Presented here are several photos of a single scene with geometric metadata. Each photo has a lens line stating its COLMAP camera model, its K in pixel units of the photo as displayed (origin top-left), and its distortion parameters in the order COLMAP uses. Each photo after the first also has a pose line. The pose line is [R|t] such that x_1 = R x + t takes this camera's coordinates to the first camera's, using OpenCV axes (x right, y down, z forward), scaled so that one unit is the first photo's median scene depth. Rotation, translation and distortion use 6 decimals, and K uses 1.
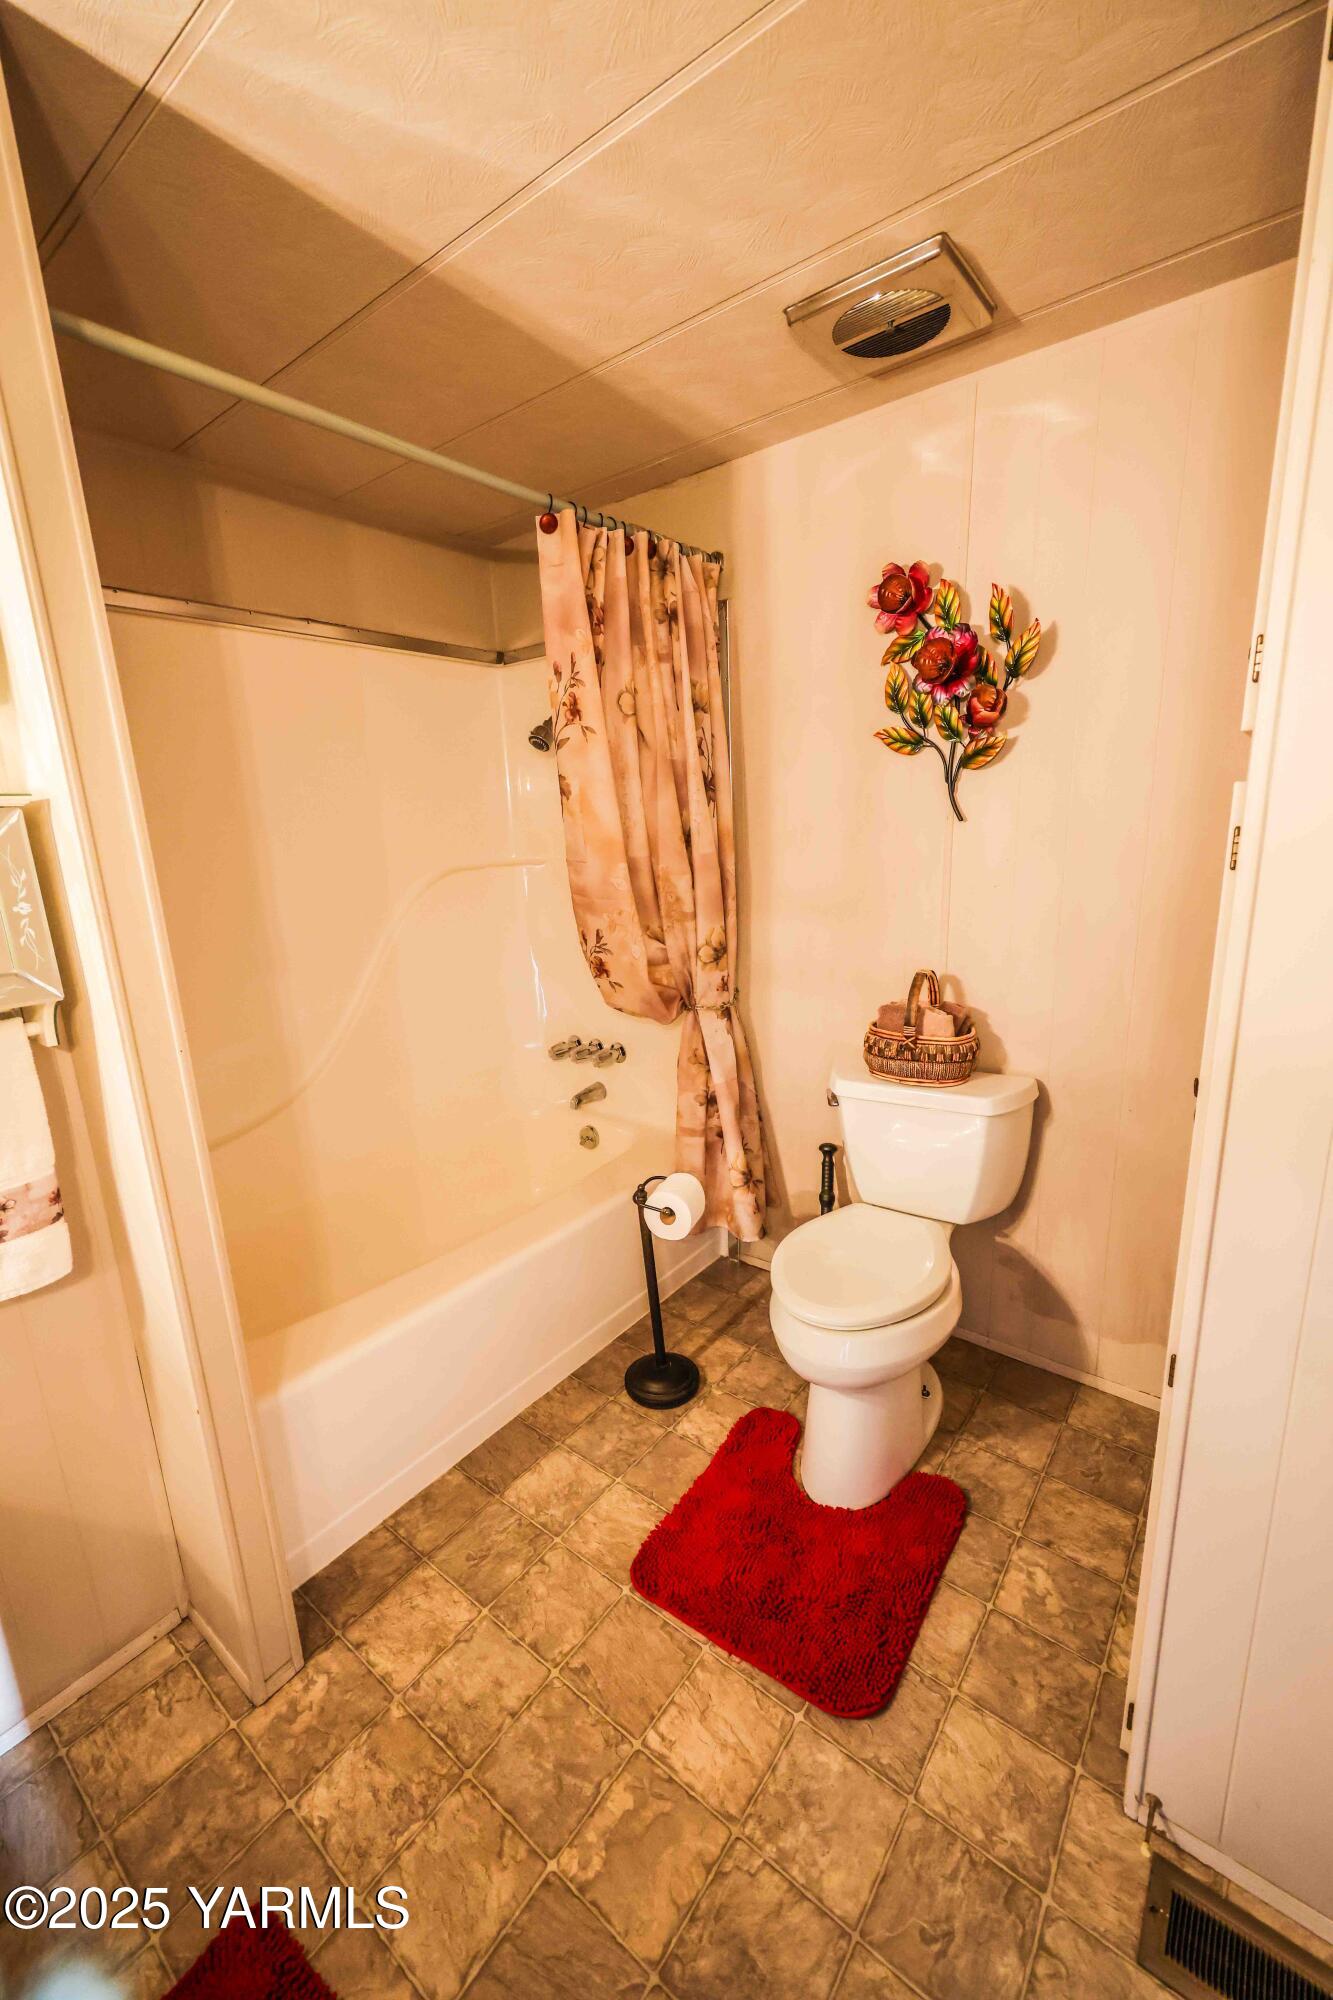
lens RADIAL K [[802.2, 0, 667.3], [0, 802.2, 1005.0], [0, 0, 1]] dist [0.005547, -0.000065]
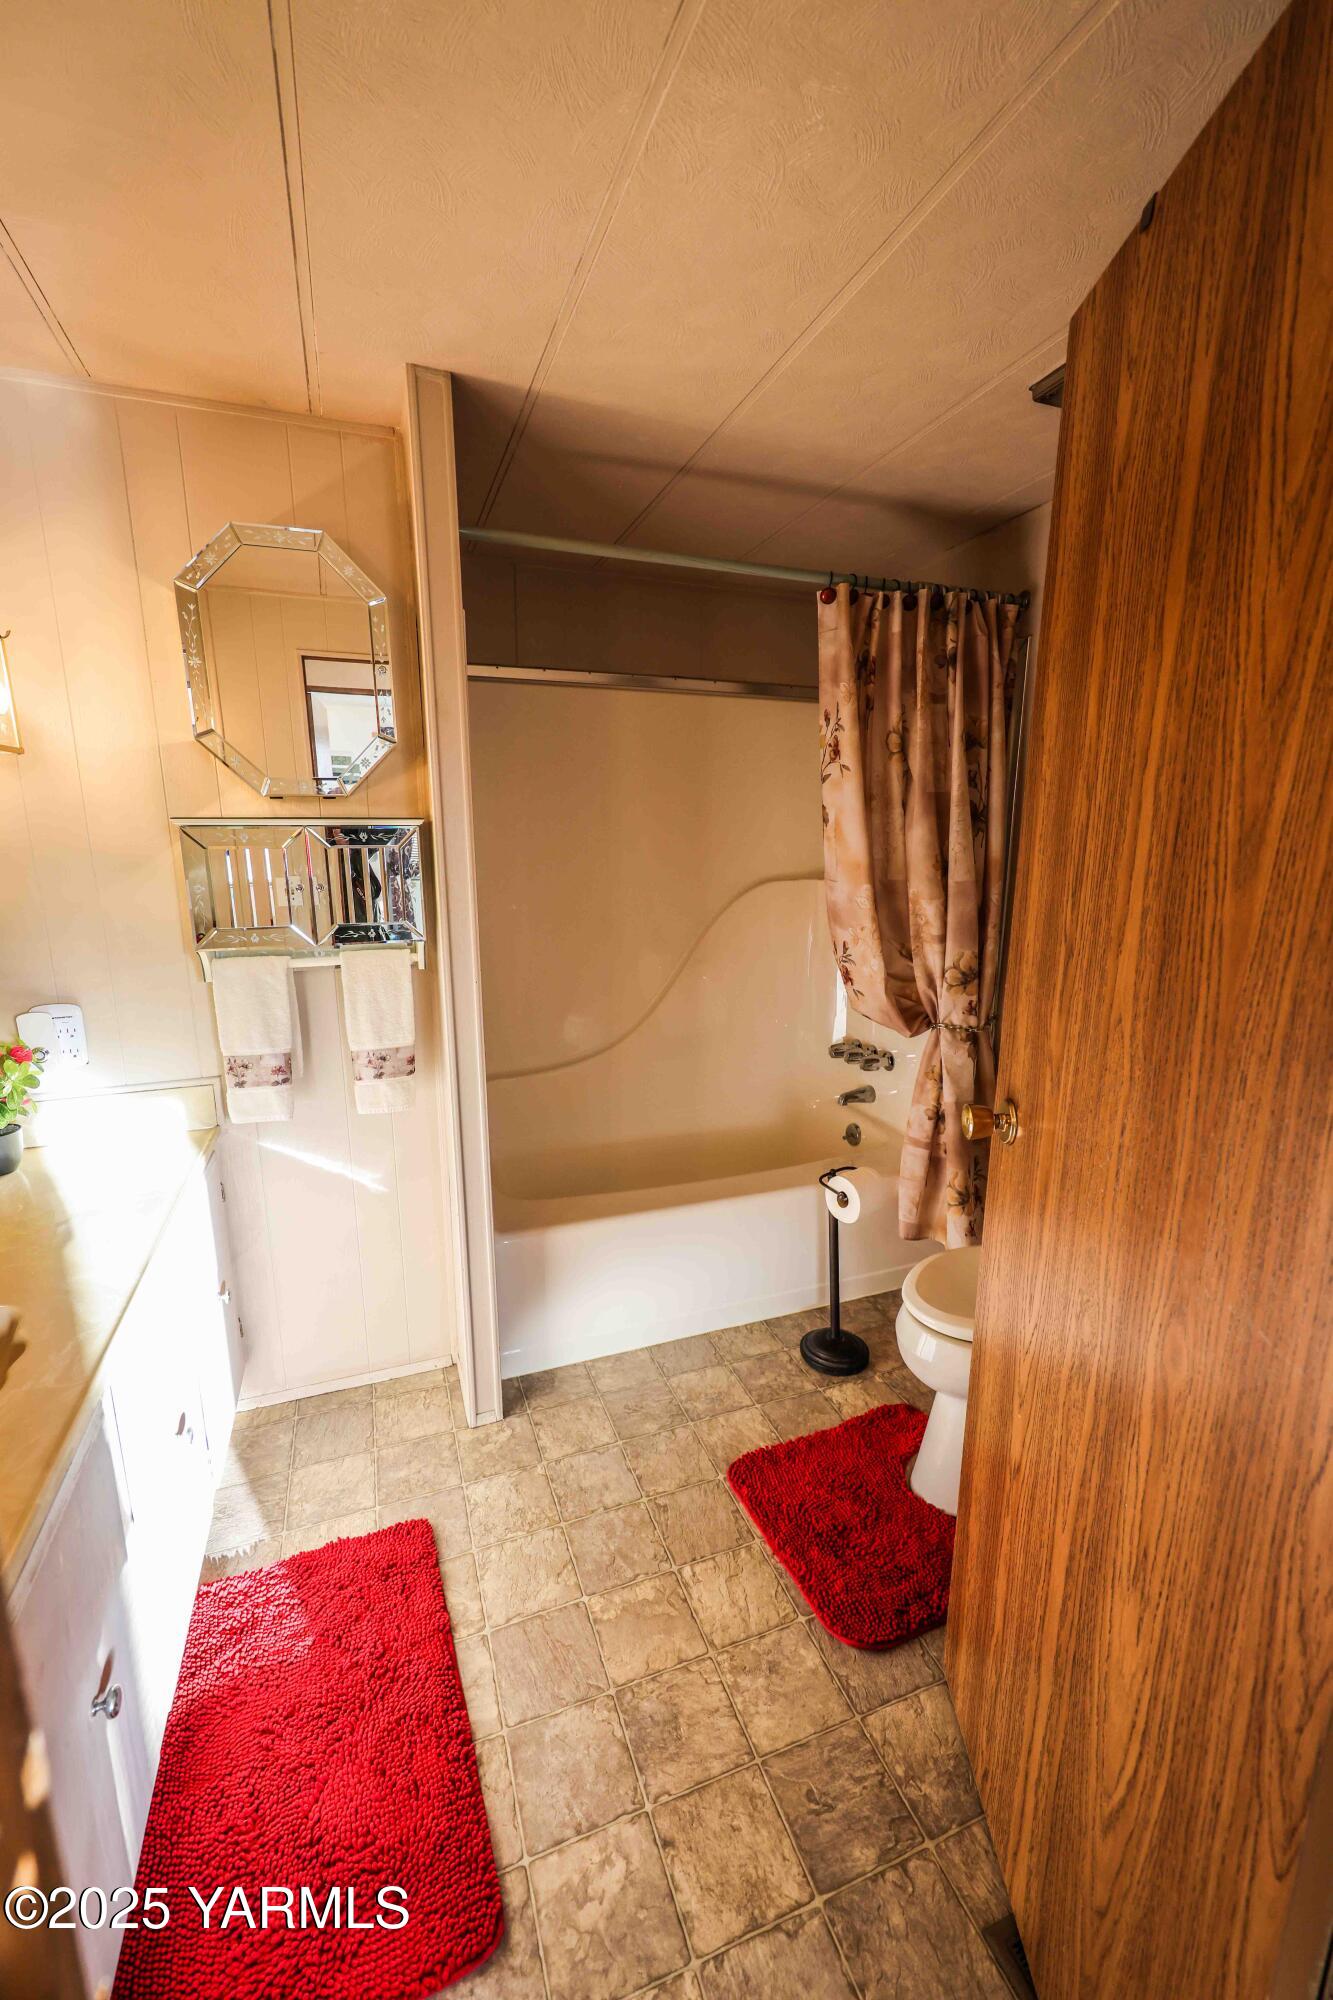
lens RADIAL K [[802.2, 0, 668.8], [0, 802.2, 1005.2], [0, 0, 1]] dist [0.005547, -0.000065]
pose [[0.857328, 0.148402, -0.492915, 0.369213], [-0.153879, 0.987643, 0.029708, -0.001789], [0.491233, 0.050379, 0.869570, -0.130895]]
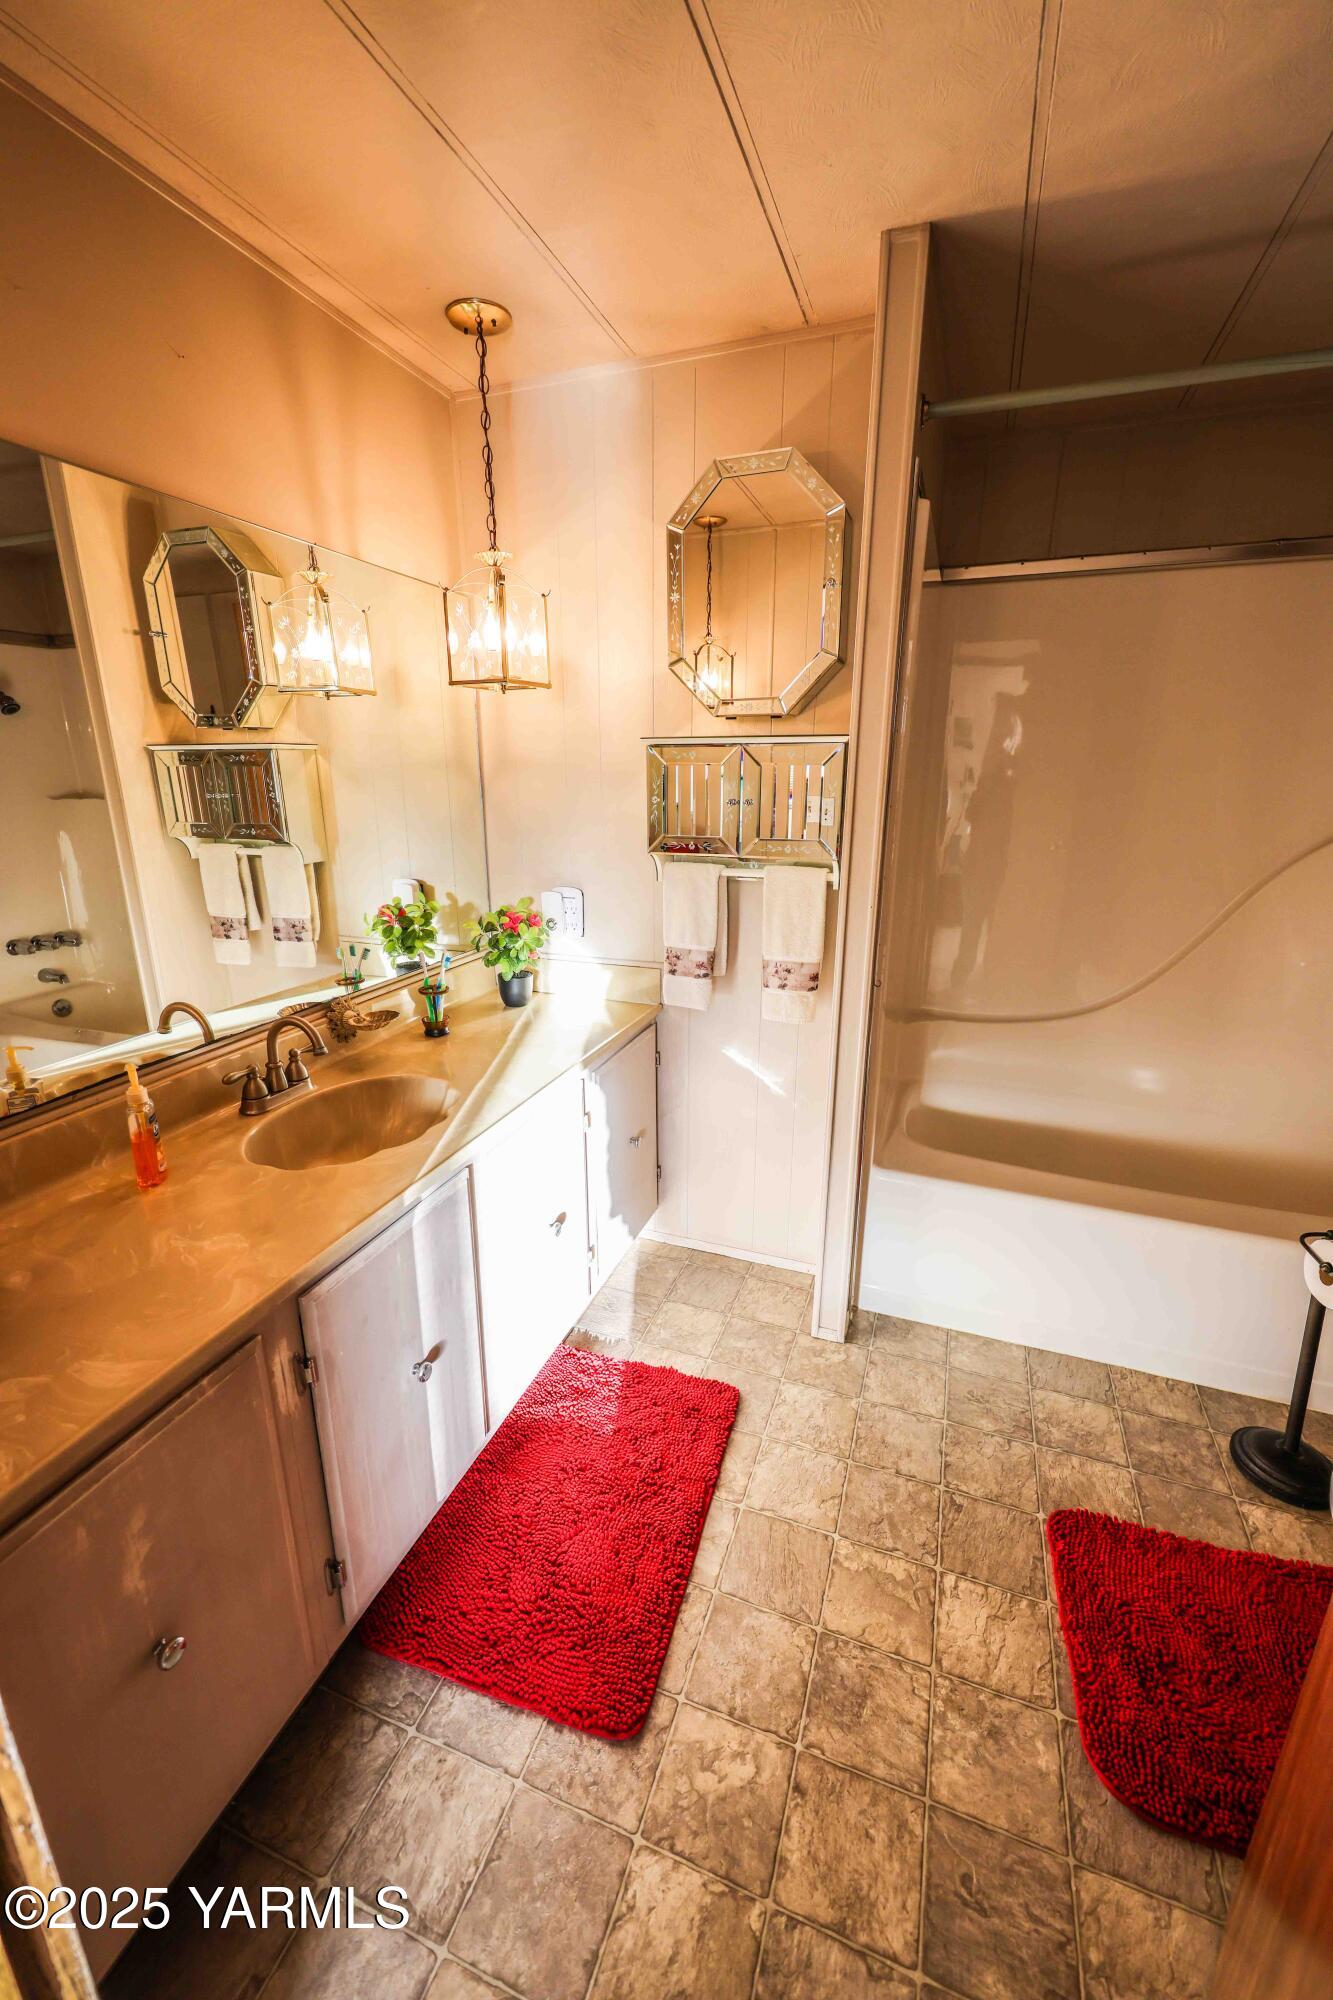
lens RADIAL K [[802.2, 0, 680.1], [0, 802.2, 1003.7], [0, 0, 1]] dist [0.005547, -0.000065]
pose [[0.324369, 0.312441, -0.892841, 0.513789], [-0.235685, 0.940804, 0.243600, -0.041252], [0.916099, 0.131413, 0.378805, 0.086783]]
